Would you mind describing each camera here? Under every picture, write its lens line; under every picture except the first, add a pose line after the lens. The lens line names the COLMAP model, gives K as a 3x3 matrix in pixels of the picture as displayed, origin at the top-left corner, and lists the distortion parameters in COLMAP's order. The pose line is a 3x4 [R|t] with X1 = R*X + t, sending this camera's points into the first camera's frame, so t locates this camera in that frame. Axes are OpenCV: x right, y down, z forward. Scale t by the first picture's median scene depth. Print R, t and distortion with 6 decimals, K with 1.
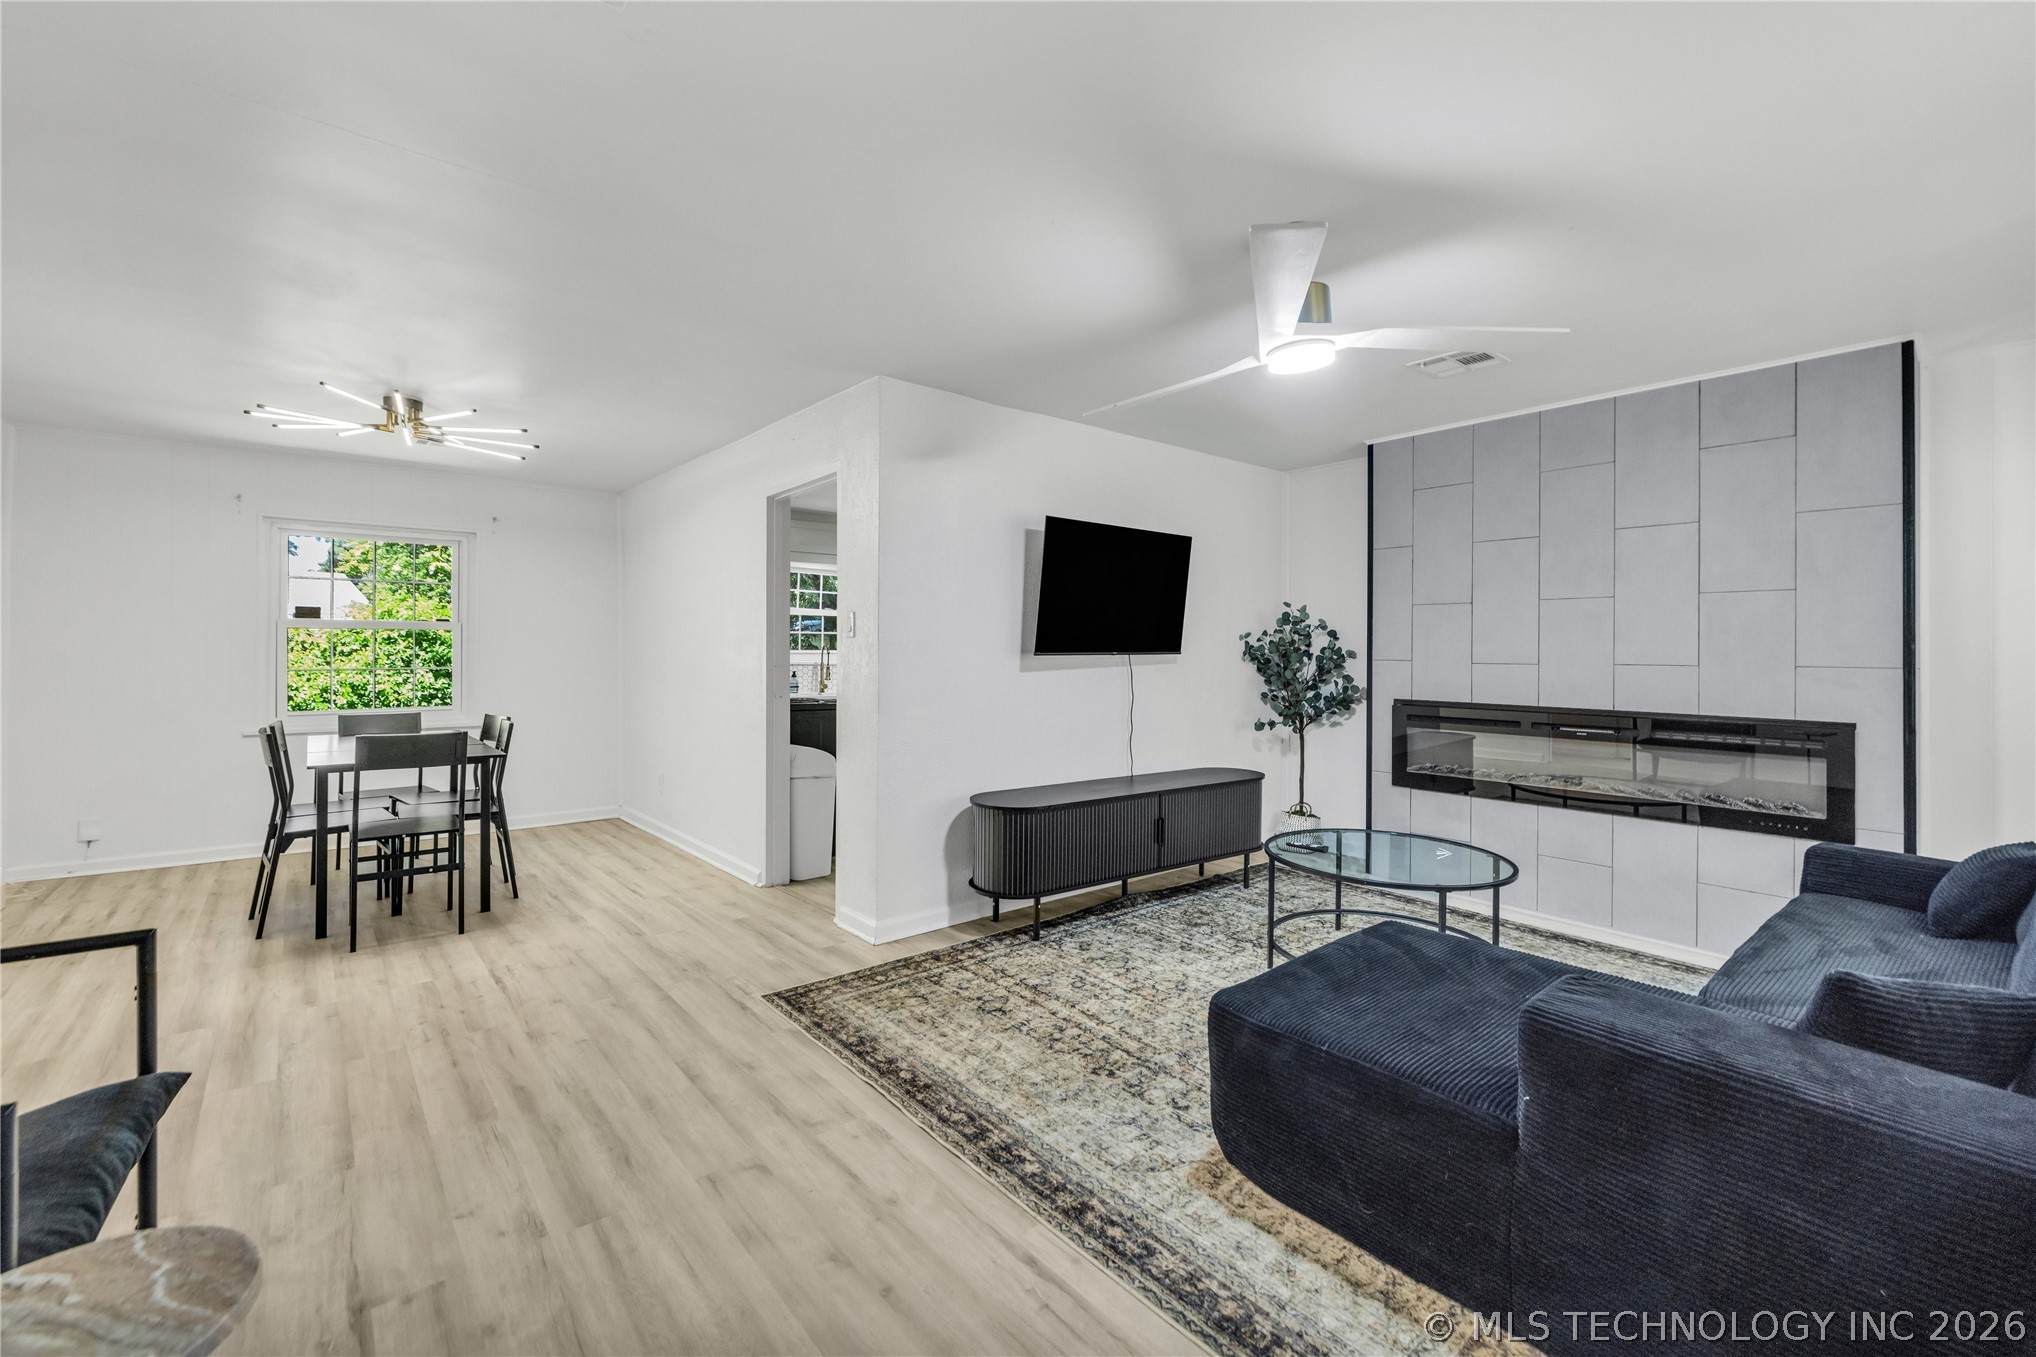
lens RADIAL K [[857.8, 0, 1008.7], [0, 857.8, 643.3], [0, 0, 1]] dist [0.011821, 0.000130]
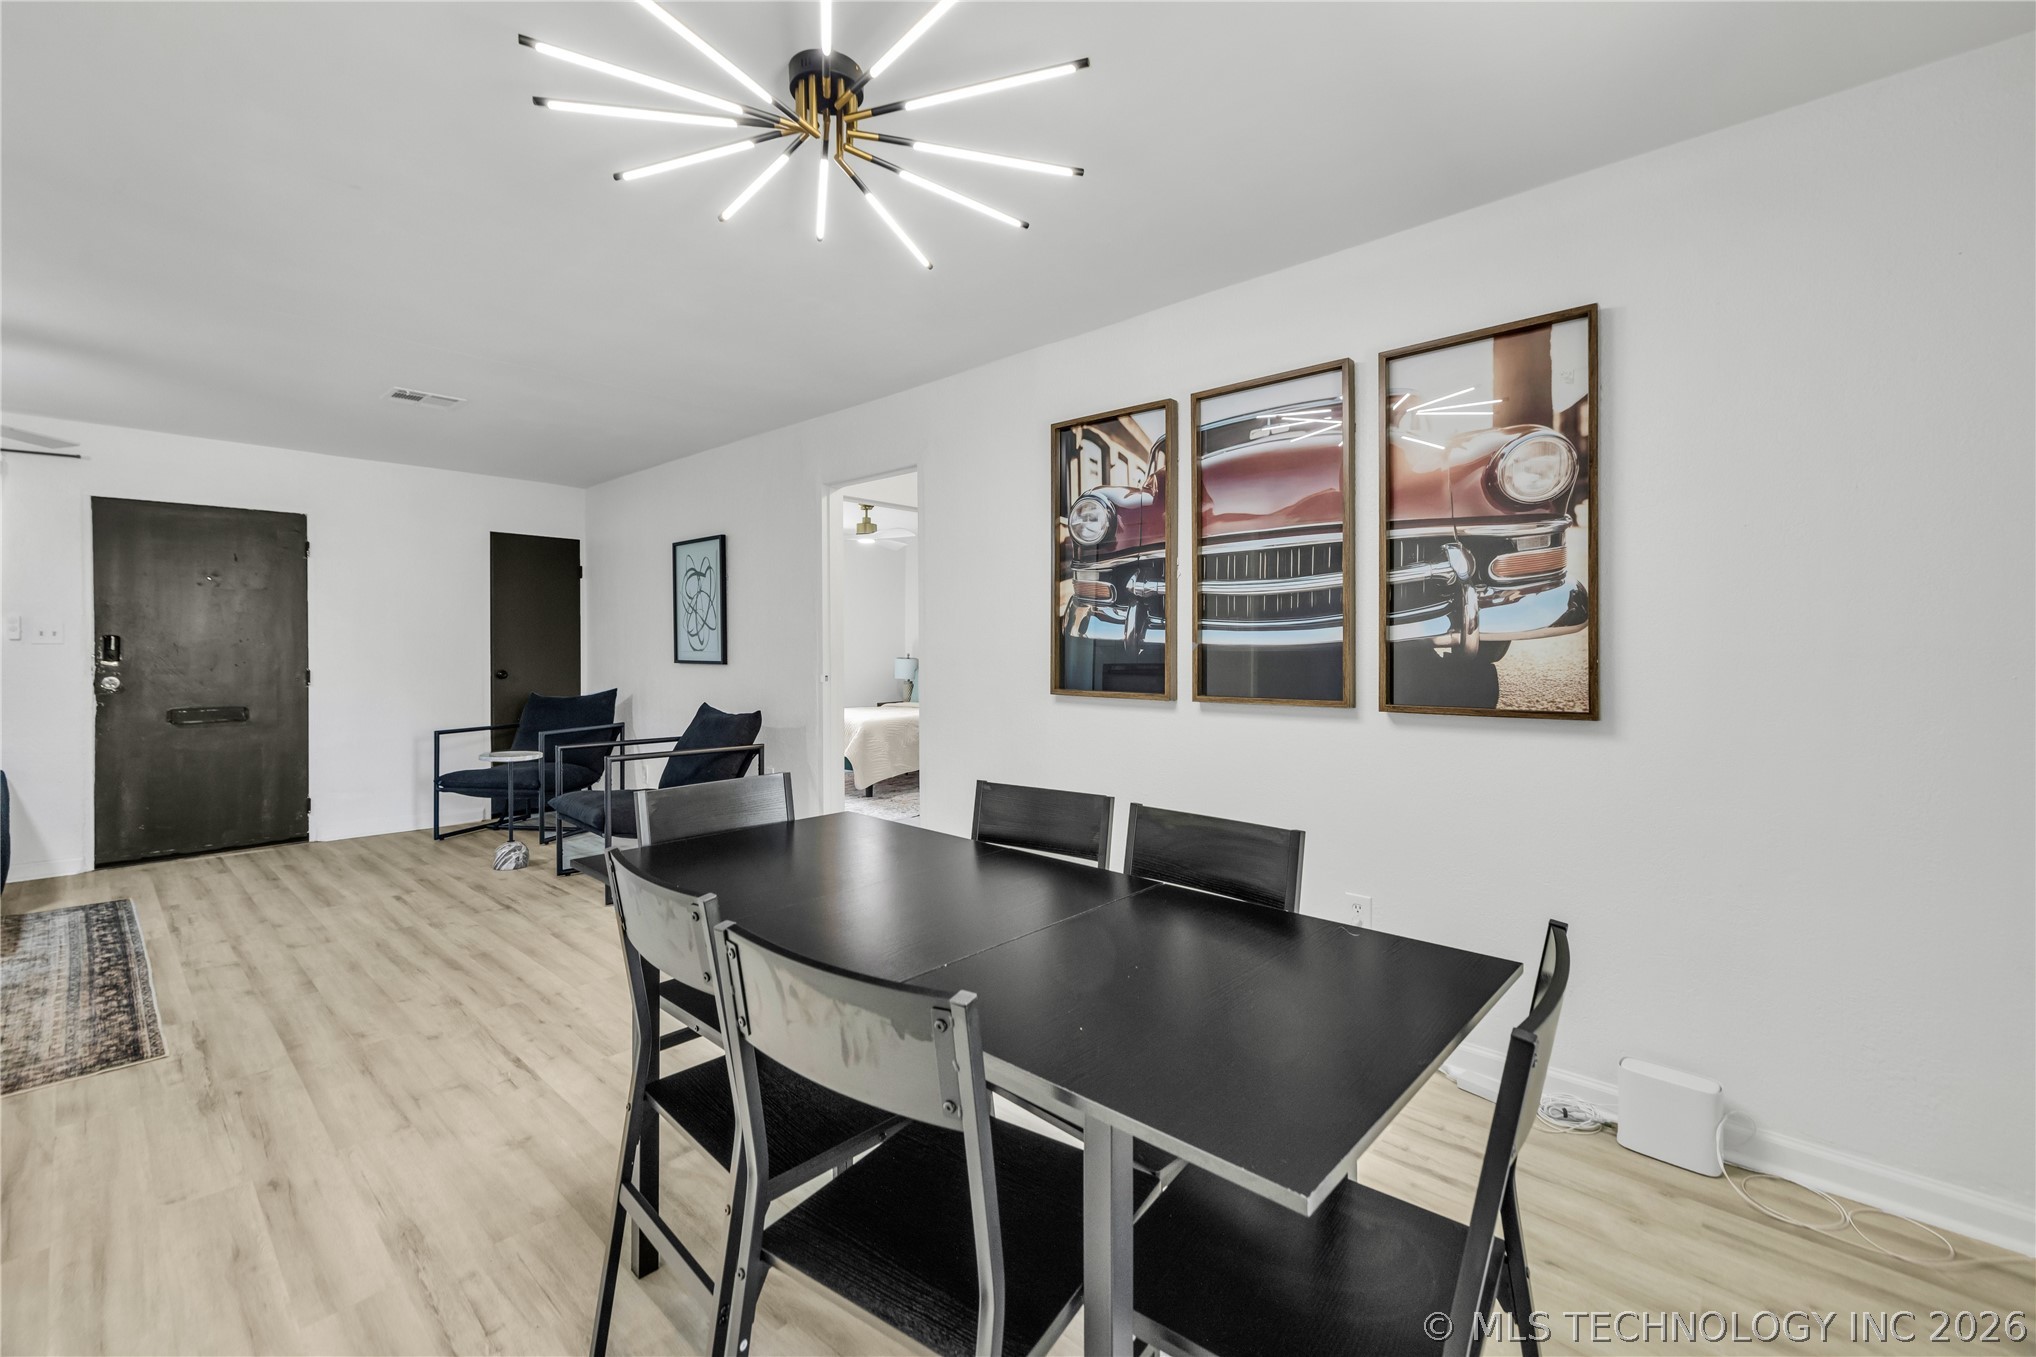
lens RADIAL K [[861.0, 0, 1018.6], [0, 861.0, 654.9], [0, 0, 1]] dist [-0.000756, 0.000352]
pose [[-0.989954, -0.002669, -0.141365, -0.856199], [-0.003206, 0.999988, 0.003570, 0.020313], [0.141354, 0.003987, -0.989951, 1.688591]]
